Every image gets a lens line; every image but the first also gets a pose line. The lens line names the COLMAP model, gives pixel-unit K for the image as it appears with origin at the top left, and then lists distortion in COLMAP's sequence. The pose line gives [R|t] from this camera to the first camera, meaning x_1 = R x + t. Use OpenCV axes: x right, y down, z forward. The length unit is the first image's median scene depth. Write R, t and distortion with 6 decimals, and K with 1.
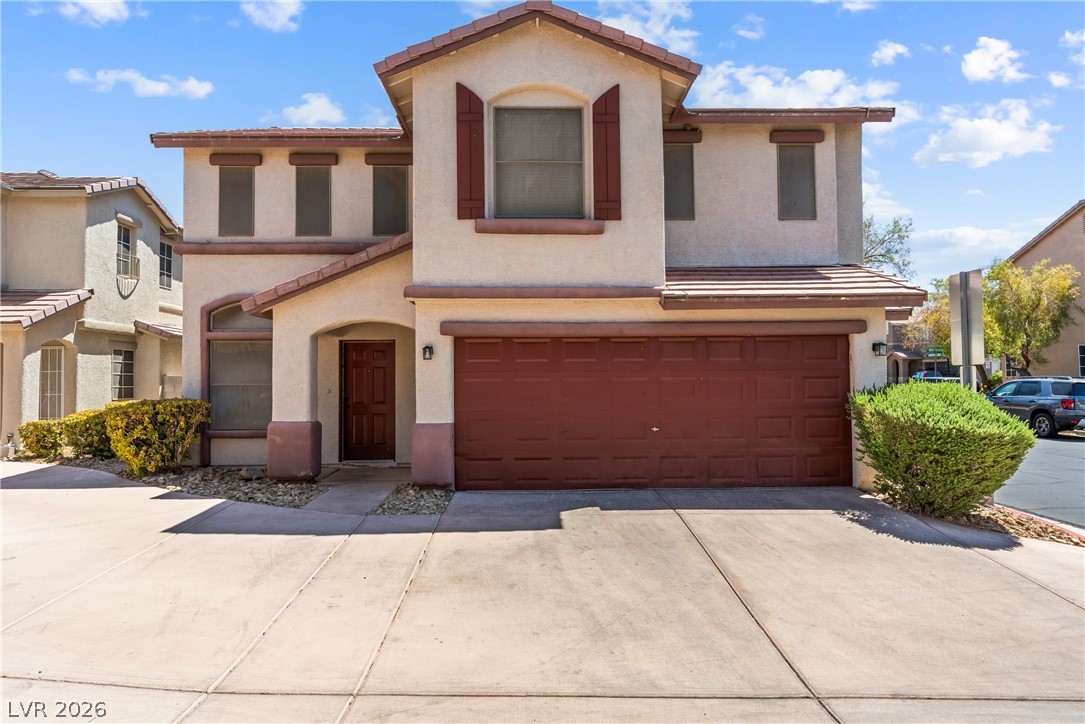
lens RADIAL K [[638.4, 0, 542.5], [0, 638.4, 362.0], [0, 0, 1]] dist [-0.028095, -0.001025]
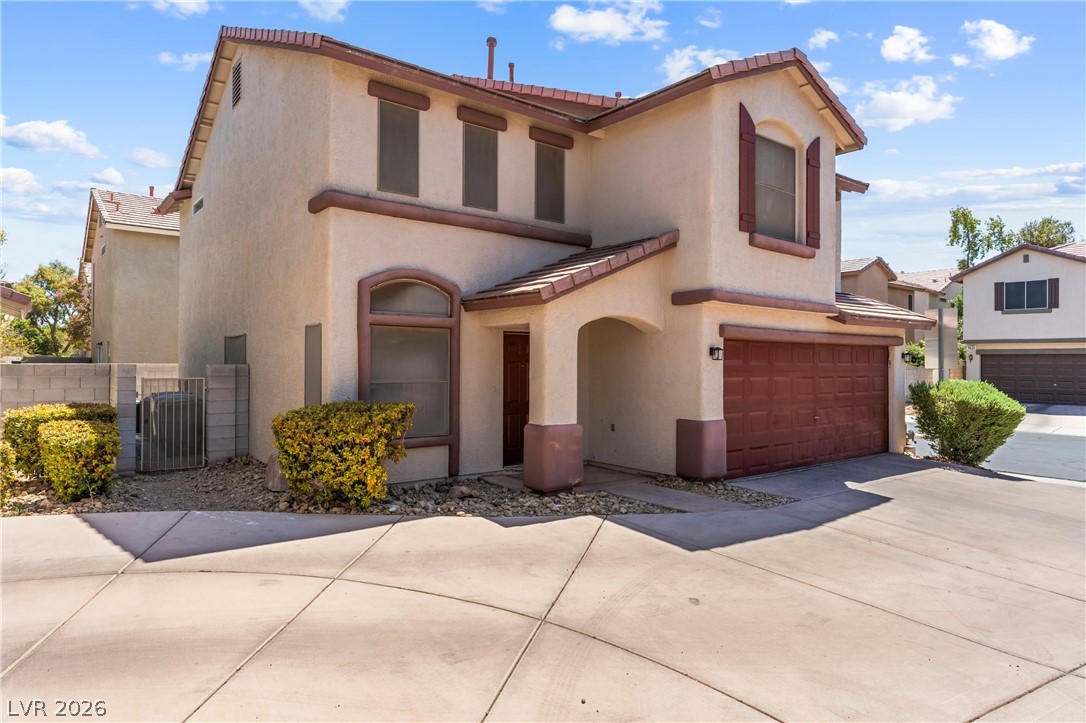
lens RADIAL K [[654.7, 0, 543.0], [0, 654.7, 361.5], [0, 0, 1]] dist [-0.004529, -0.000005]
pose [[0.800671, 0.014466, 0.598930, -1.005013], [-0.026957, 0.999566, 0.011894, -0.005805], [-0.598498, -0.025669, 0.800713, 0.287424]]
